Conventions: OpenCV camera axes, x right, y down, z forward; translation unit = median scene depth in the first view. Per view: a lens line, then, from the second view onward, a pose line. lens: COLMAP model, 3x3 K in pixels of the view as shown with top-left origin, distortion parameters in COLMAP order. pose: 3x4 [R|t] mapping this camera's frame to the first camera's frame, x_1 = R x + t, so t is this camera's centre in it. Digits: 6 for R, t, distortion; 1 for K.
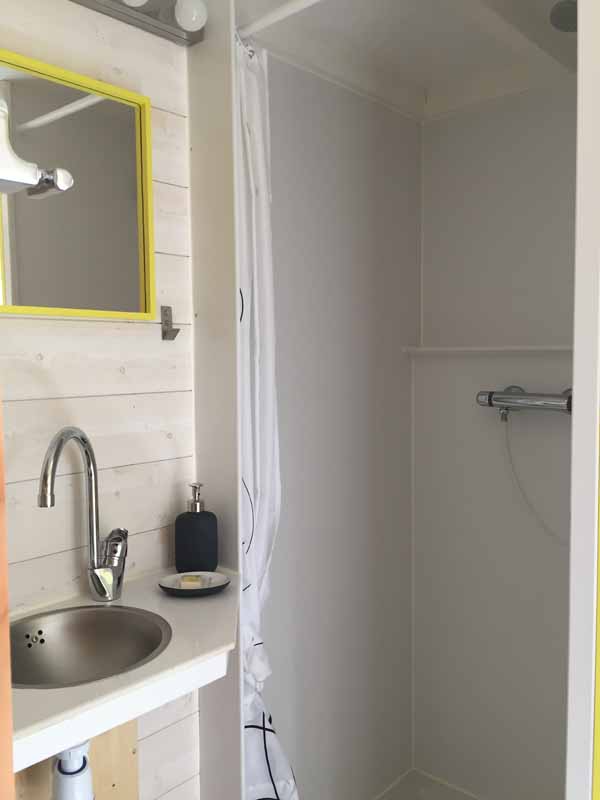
lens RADIAL K [[676.7, 0, 294.9], [0, 676.7, 399.9], [0, 0, 1]] dist [0.026956, -0.008817]
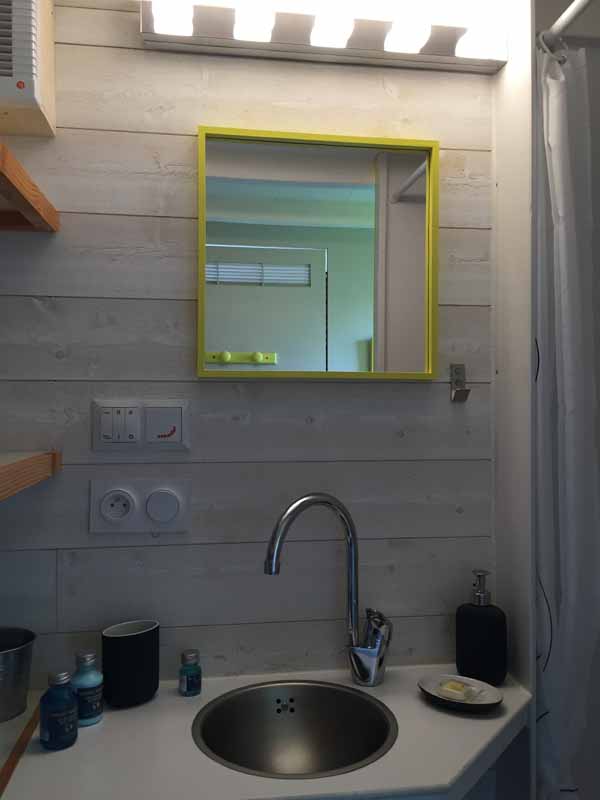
lens RADIAL K [[676.7, 0, 294.9], [0, 676.7, 399.9], [0, 0, 1]] dist [0.026956, -0.008817]
pose [[0.772378, 0.004132, -0.635149, 0.227773], [-0.050094, 0.997260, -0.054429, -0.034062], [0.633184, 0.073857, 0.770469, 0.196856]]
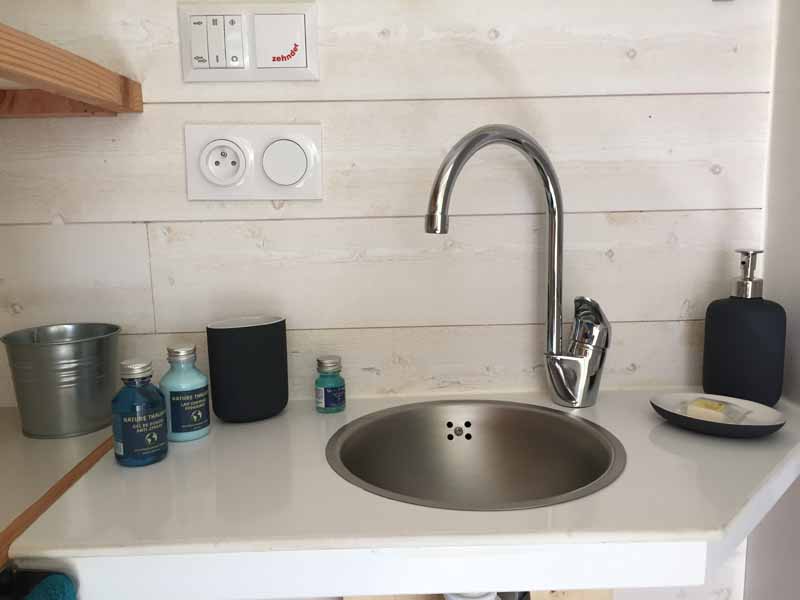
lens RADIAL K [[676.7, 0, 397.9], [0, 676.7, 295.5], [0, 0, 1]] dist [0.026956, -0.008817]
pose [[0.696015, 0.102223, -0.710713, 0.064217], [-0.035825, 0.993525, 0.107816, 0.119468], [0.717133, -0.049580, 0.695171, 0.414341]]
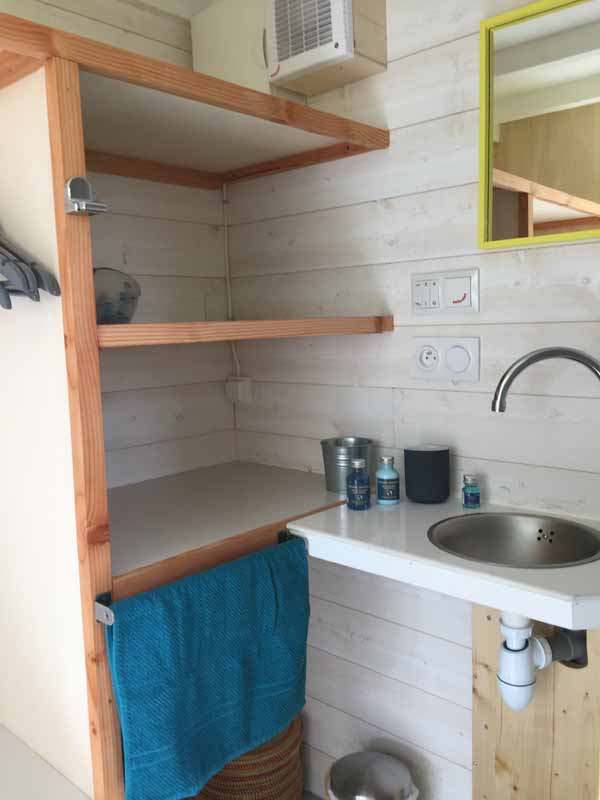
lens RADIAL K [[656.6, 0, 324.8], [0, 656.6, 394.8], [0, 0, 1]] dist [0.033676, -0.004129]
pose [[0.037816, 0.115289, -0.992612, 0.591944], [-0.042051, 0.992626, 0.113688, 0.011368], [0.998400, 0.037441, 0.042385, 0.528073]]
